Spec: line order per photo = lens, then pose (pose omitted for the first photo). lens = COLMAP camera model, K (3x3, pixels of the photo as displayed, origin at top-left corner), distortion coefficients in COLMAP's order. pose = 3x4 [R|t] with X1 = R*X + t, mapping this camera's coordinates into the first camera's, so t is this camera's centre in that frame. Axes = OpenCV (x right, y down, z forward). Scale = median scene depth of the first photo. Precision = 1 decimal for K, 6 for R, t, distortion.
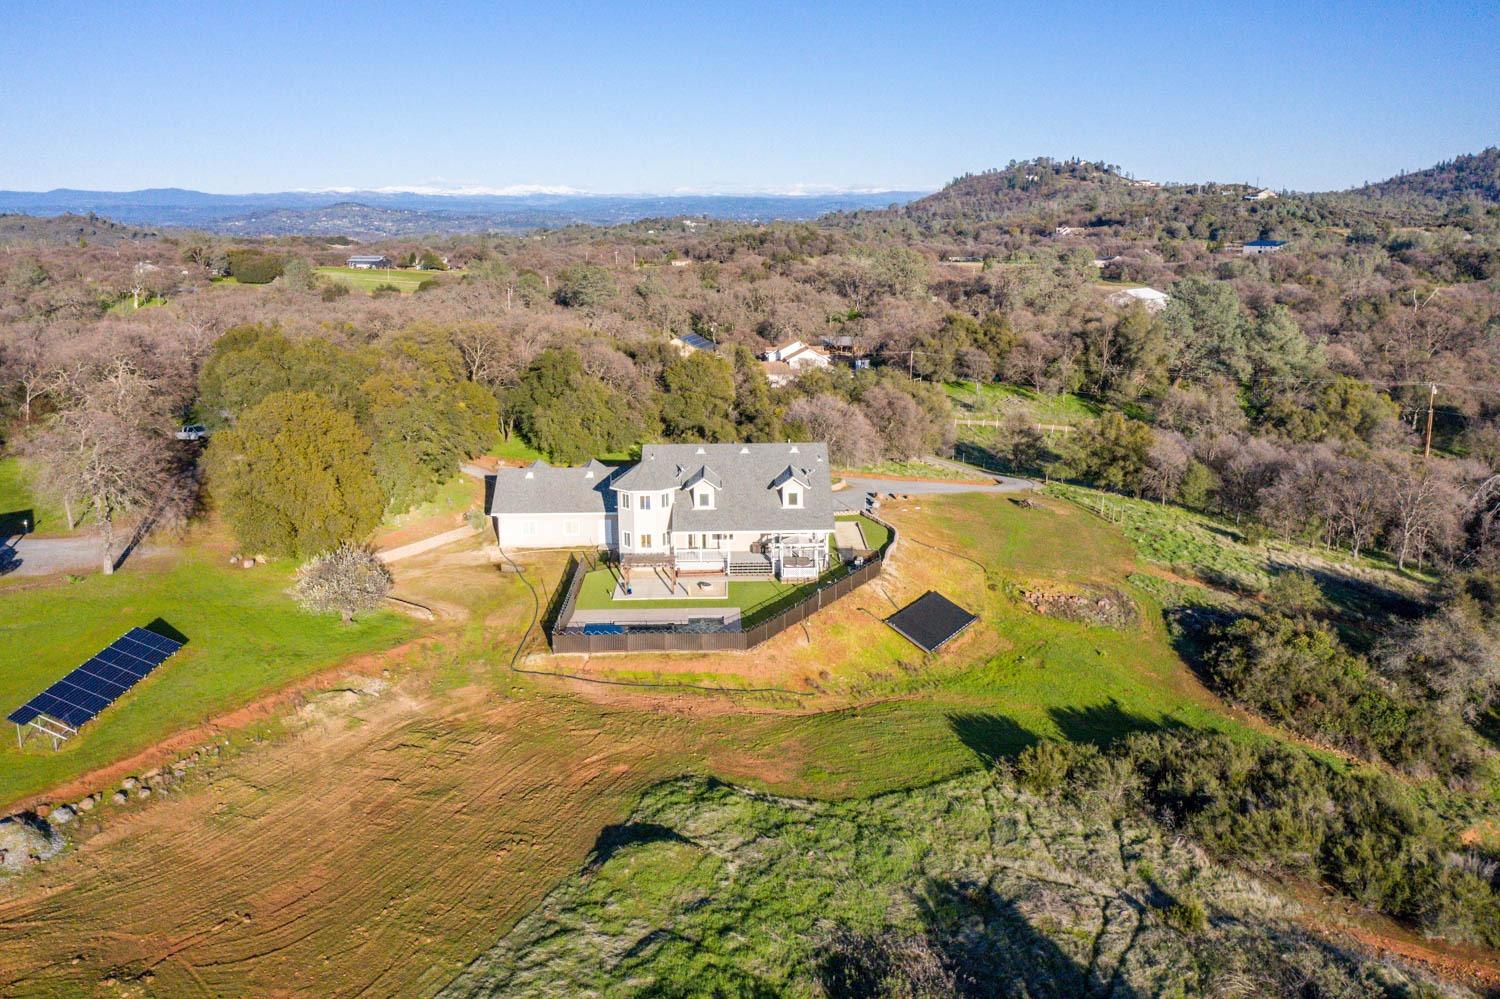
lens RADIAL K [[1202.9, 0, 750.0], [0, 1202.9, 499.5], [0, 0, 1]] dist [-0.005124, 0.003229]
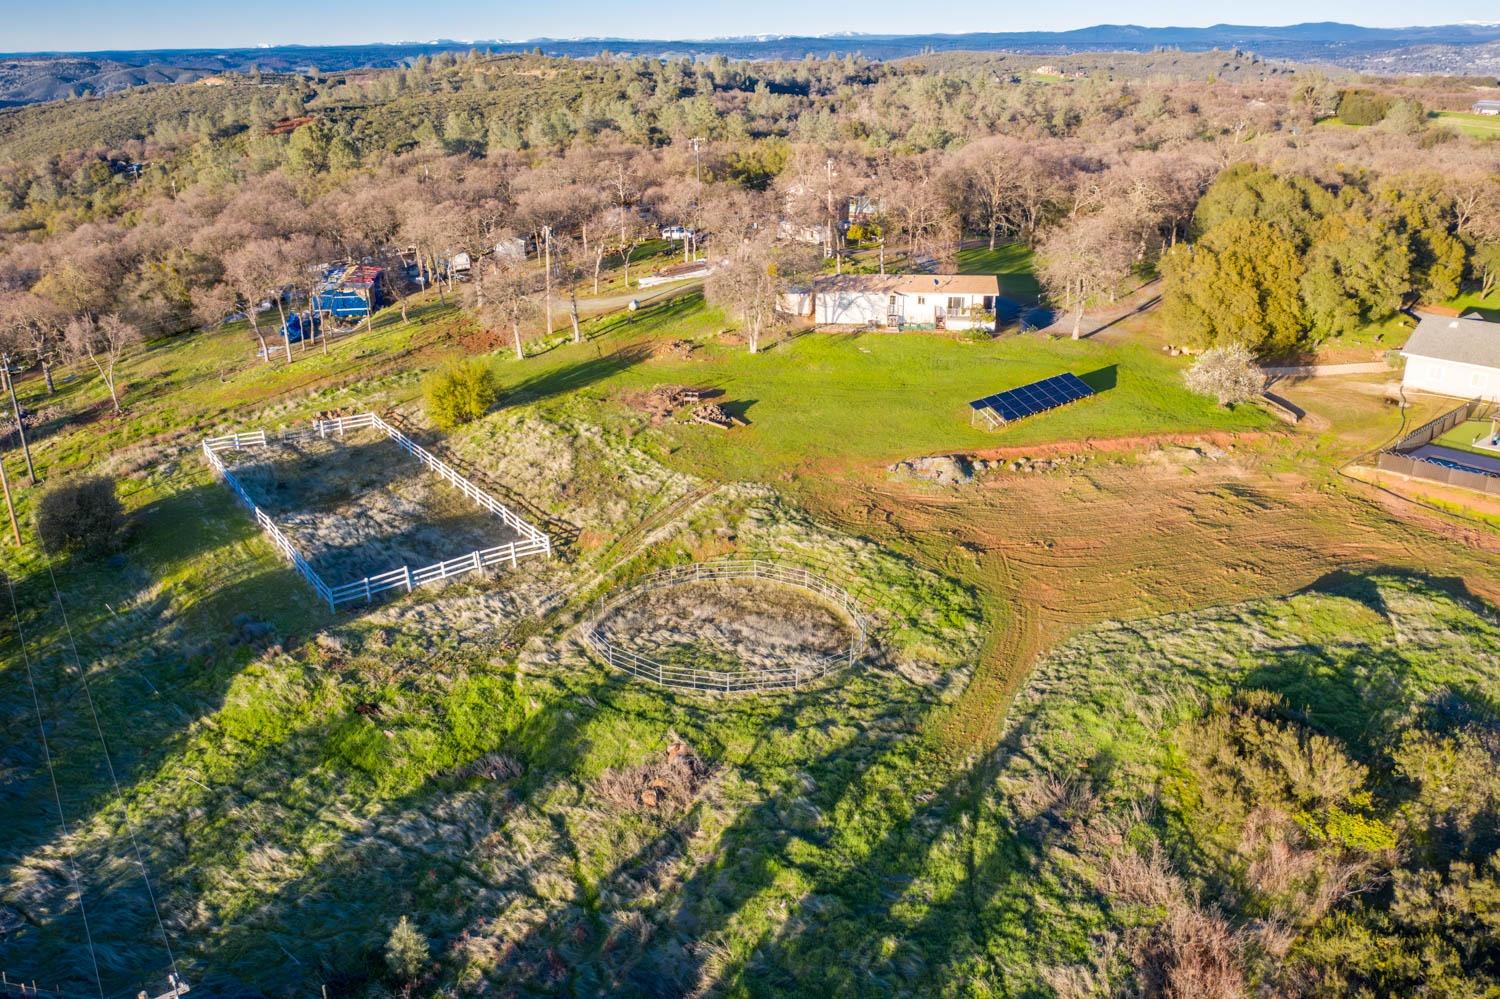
lens RADIAL K [[1185.0, 0, 754.9], [0, 1185.0, 549.2], [0, 0, 1]] dist [-0.011780, 0.005215]
pose [[0.656148, 0.292877, -0.695481, 0.218846], [-0.173015, 0.955450, 0.239124, 0.031205], [0.734531, -0.036572, 0.677589, -0.168324]]
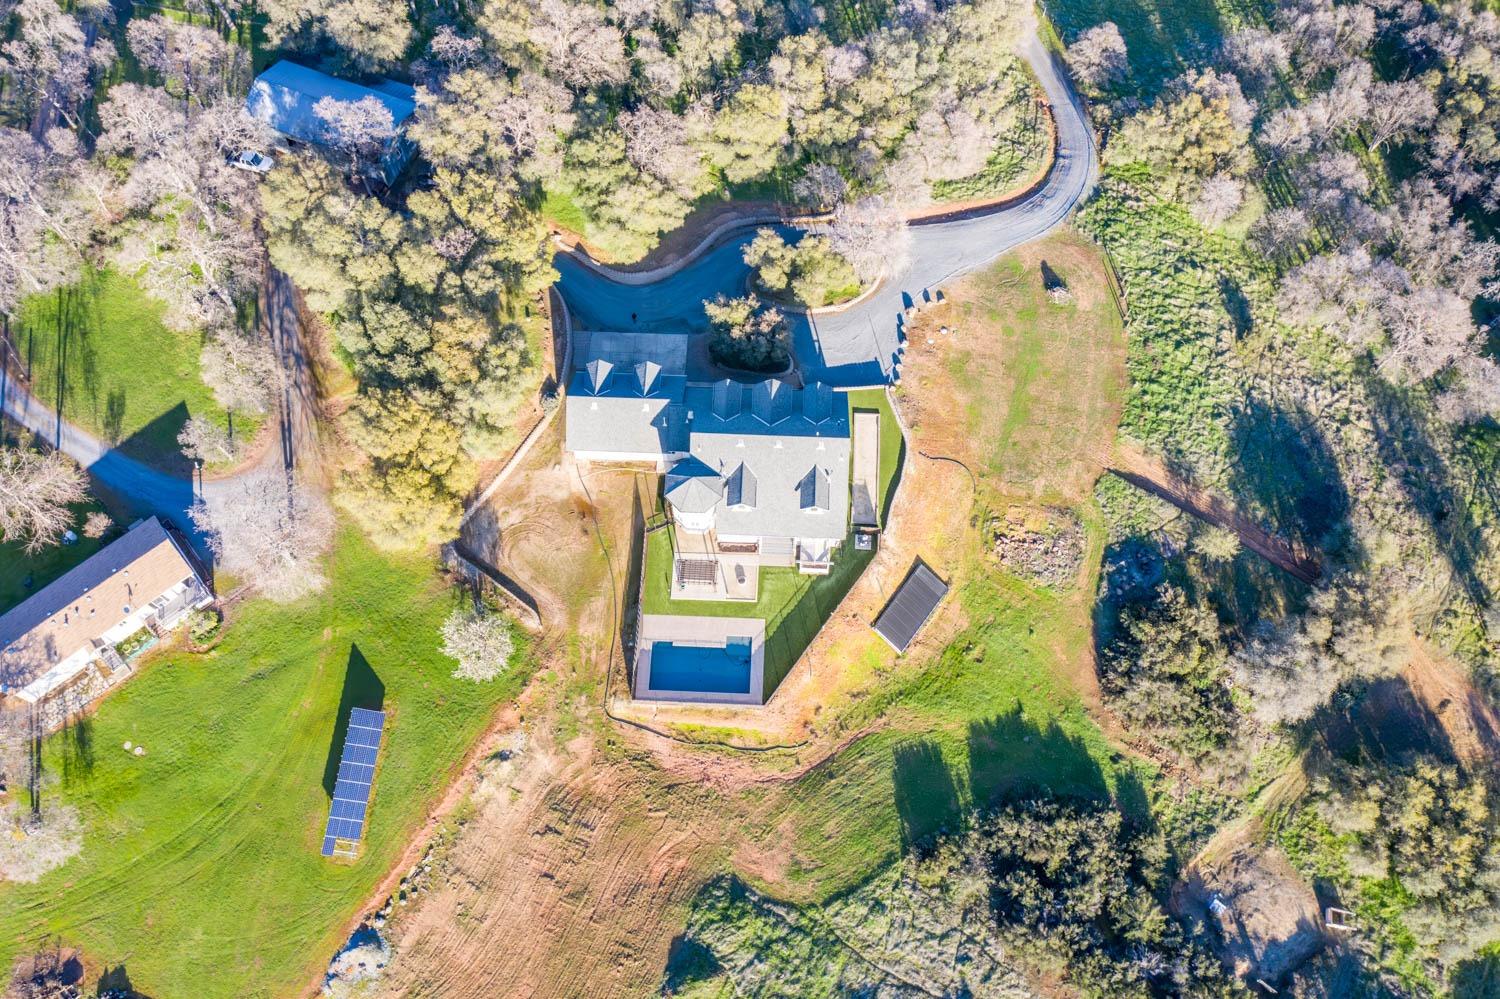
lens RADIAL K [[1202.9, 0, 750.0], [0, 1202.9, 499.5], [0, 0, 1]] dist [-0.005124, 0.003229]
pose [[0.997697, 0.060502, -0.030657, 0.007981], [-0.012857, 0.612497, 0.790368, -1.037809], [0.066596, -0.788154, 0.611865, 0.272525]]
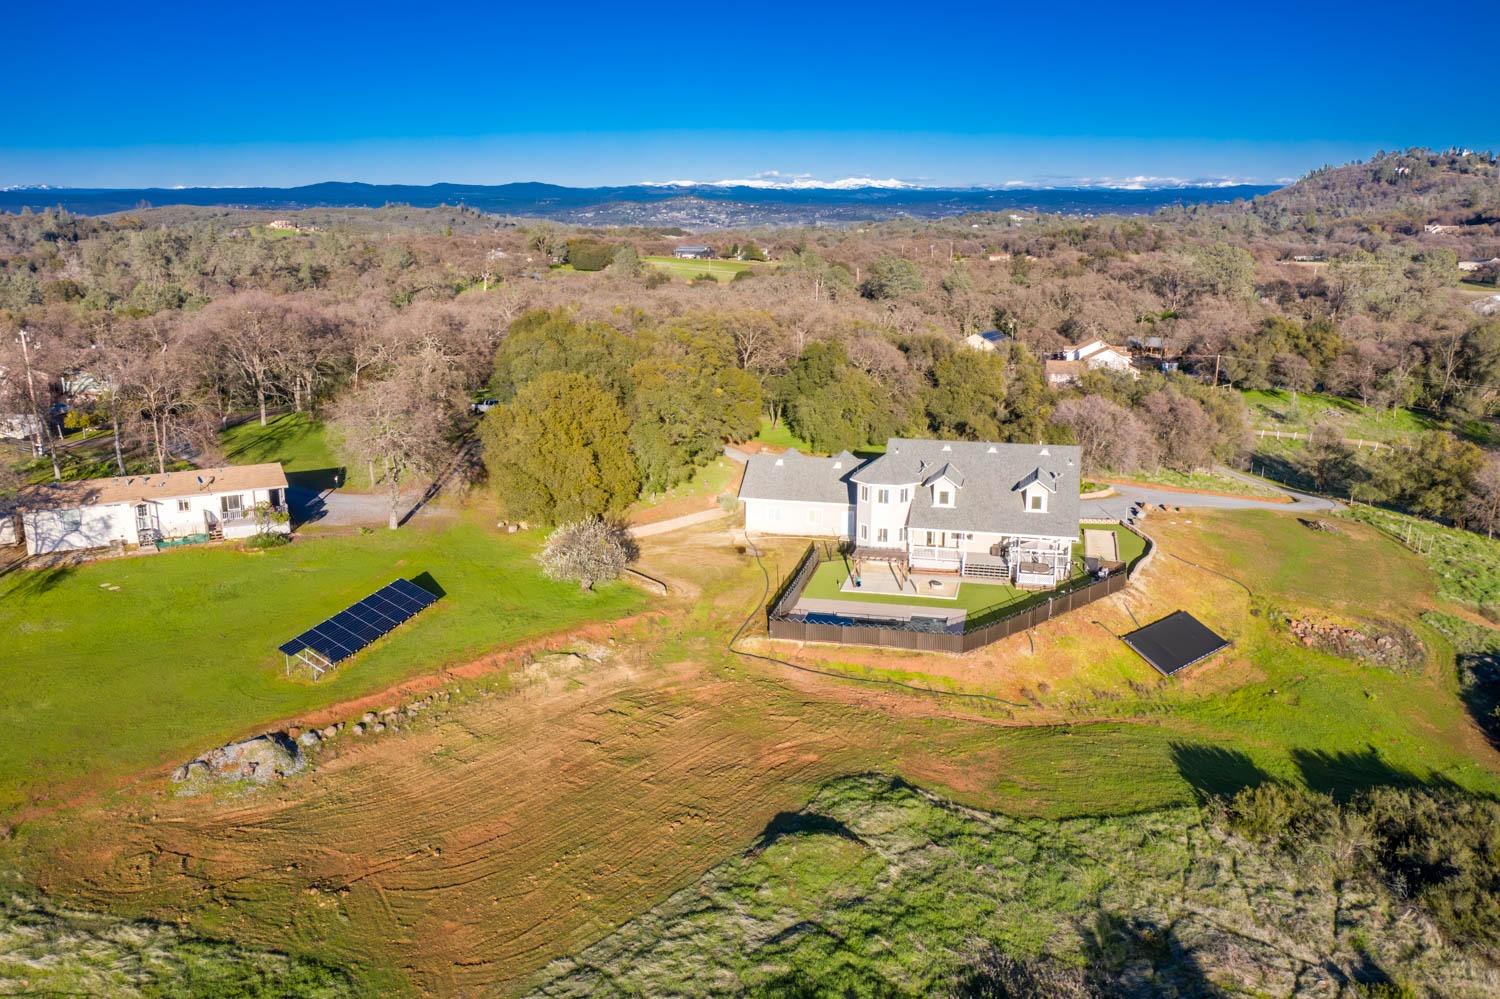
lens RADIAL K [[1199.5, 0, 750.0], [0, 1199.5, 499.5], [0, 0, 1]] dist [-0.003196, -0.011431]
pose [[0.965298, 0.065930, -0.252693, 0.060481], [-0.064485, 0.997820, 0.014006, -0.001764], [0.253066, 0.002775, 0.967445, 0.012717]]
